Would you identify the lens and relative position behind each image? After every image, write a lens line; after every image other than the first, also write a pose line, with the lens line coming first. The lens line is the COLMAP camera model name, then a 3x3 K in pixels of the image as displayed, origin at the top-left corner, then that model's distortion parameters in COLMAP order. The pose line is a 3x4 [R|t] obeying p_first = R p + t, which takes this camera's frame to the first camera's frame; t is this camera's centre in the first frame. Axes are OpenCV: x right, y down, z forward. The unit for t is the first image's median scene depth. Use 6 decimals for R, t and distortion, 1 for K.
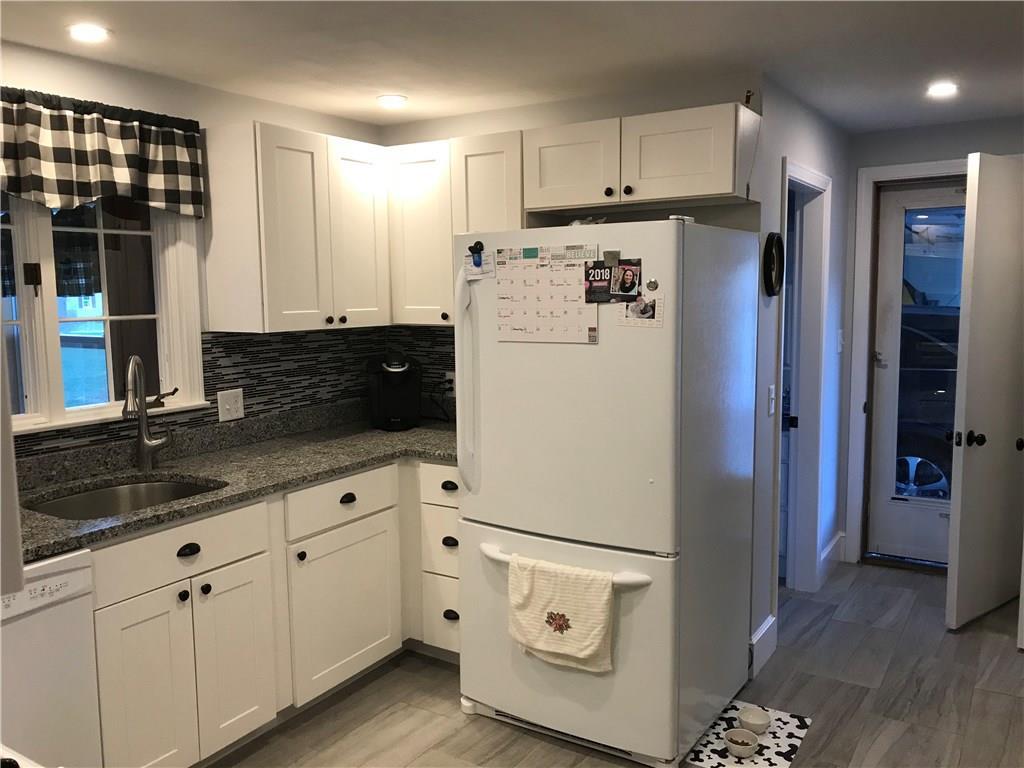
lens RADIAL K [[840.6, 0, 512.0], [0, 840.6, 384.0], [0, 0, 1]] dist [0.011950, 0.014103]
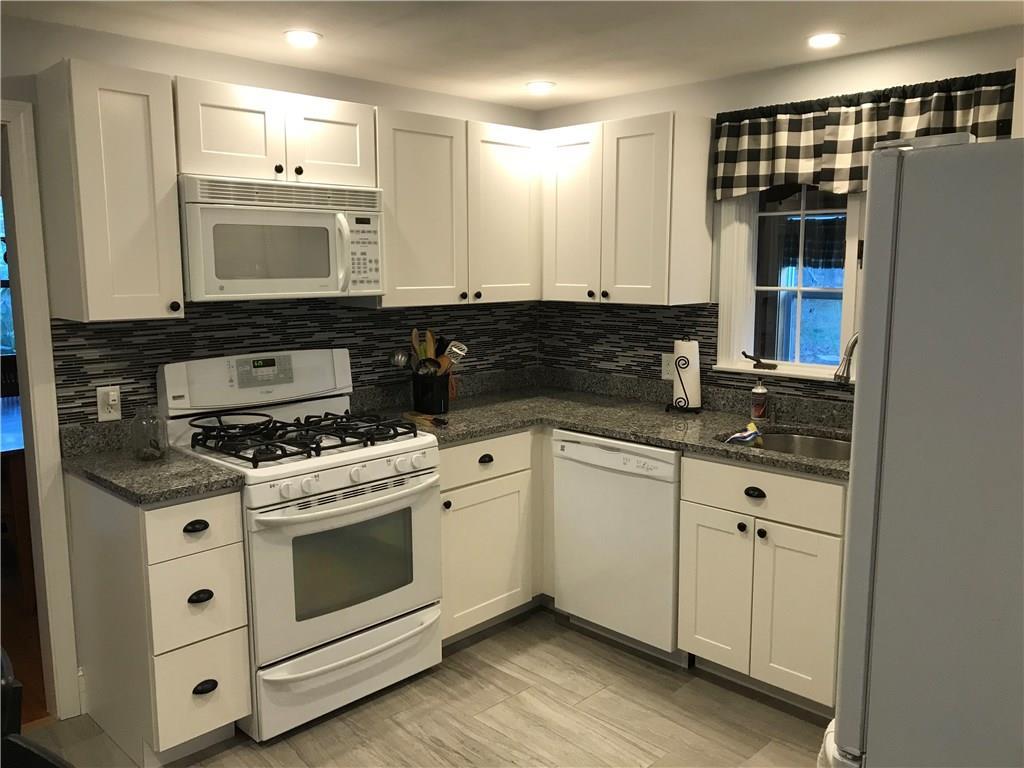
lens RADIAL K [[840.6, 0, 512.0], [0, 840.6, 384.0], [0, 0, 1]] dist [0.011950, 0.014103]
pose [[-0.222123, 0.154381, -0.962719, 0.738459], [-0.108679, 0.977312, 0.181796, -0.115328], [0.968943, 0.145008, -0.200305, 0.847972]]
